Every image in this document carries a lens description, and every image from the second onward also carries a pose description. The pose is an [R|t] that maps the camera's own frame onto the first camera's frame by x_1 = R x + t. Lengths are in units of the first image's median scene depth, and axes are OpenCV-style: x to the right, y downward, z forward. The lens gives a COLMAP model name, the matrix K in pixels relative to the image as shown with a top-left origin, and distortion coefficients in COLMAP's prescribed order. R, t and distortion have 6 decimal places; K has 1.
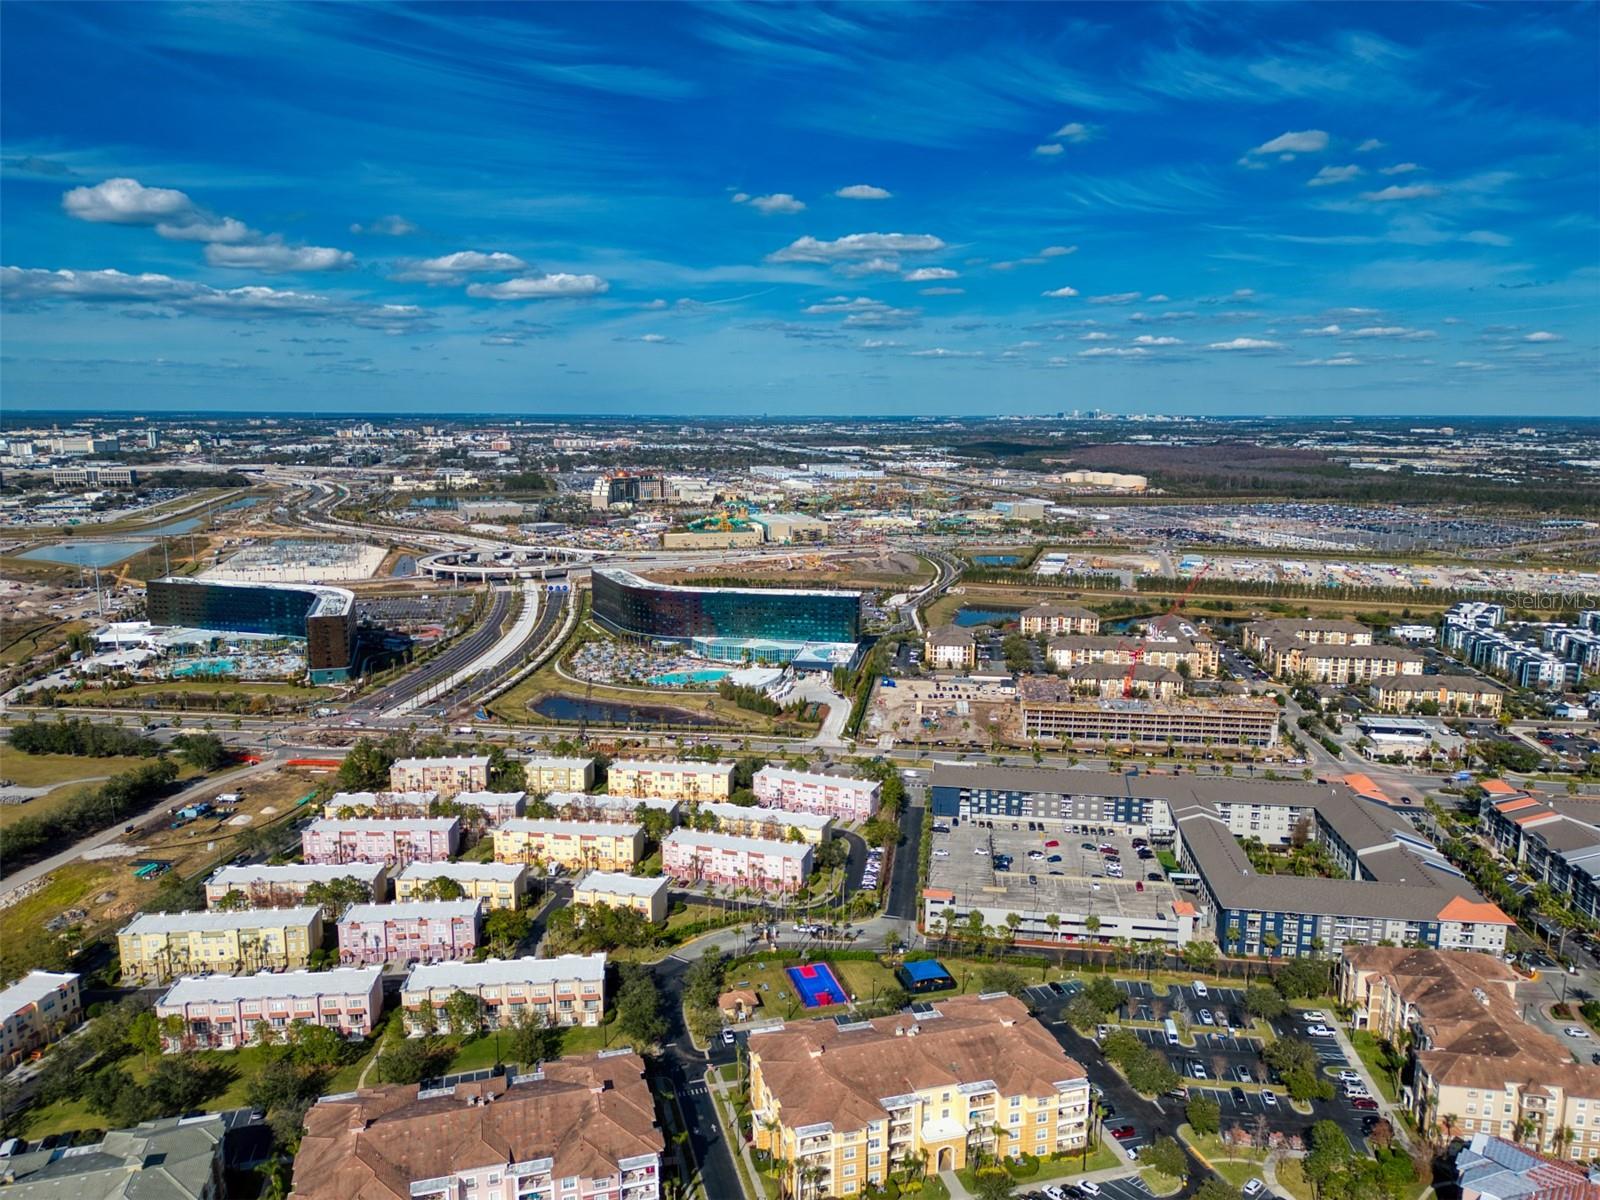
lens RADIAL K [[1113.7, 0, 793.4], [0, 1113.7, 634.7], [0, 0, 1]] dist [0.077841, -0.081228]
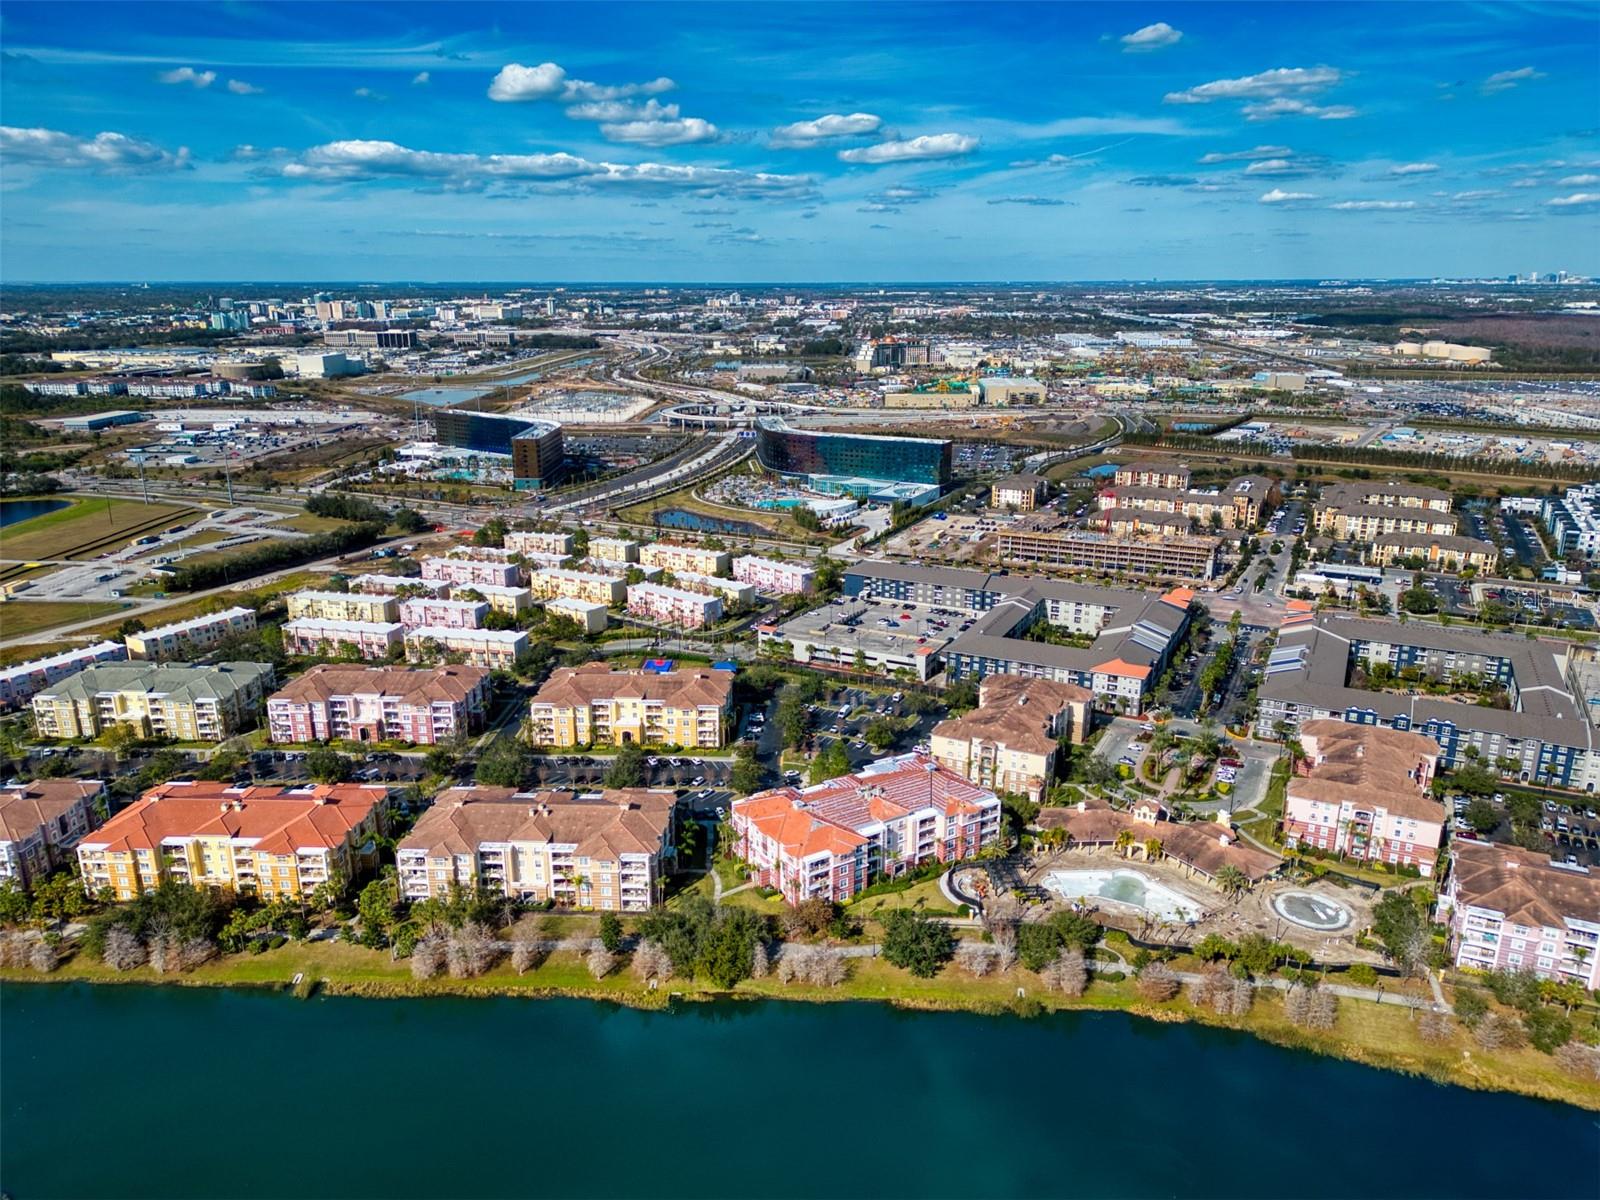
lens RADIAL K [[1113.7, 0, 793.4], [0, 1113.7, 634.7], [0, 0, 1]] dist [0.077841, -0.081228]
pose [[0.945924, 0.094302, -0.310379, 0.265666], [-0.059636, 0.991058, 0.119363, 0.030187], [0.318860, -0.094398, 0.943089, -0.144277]]
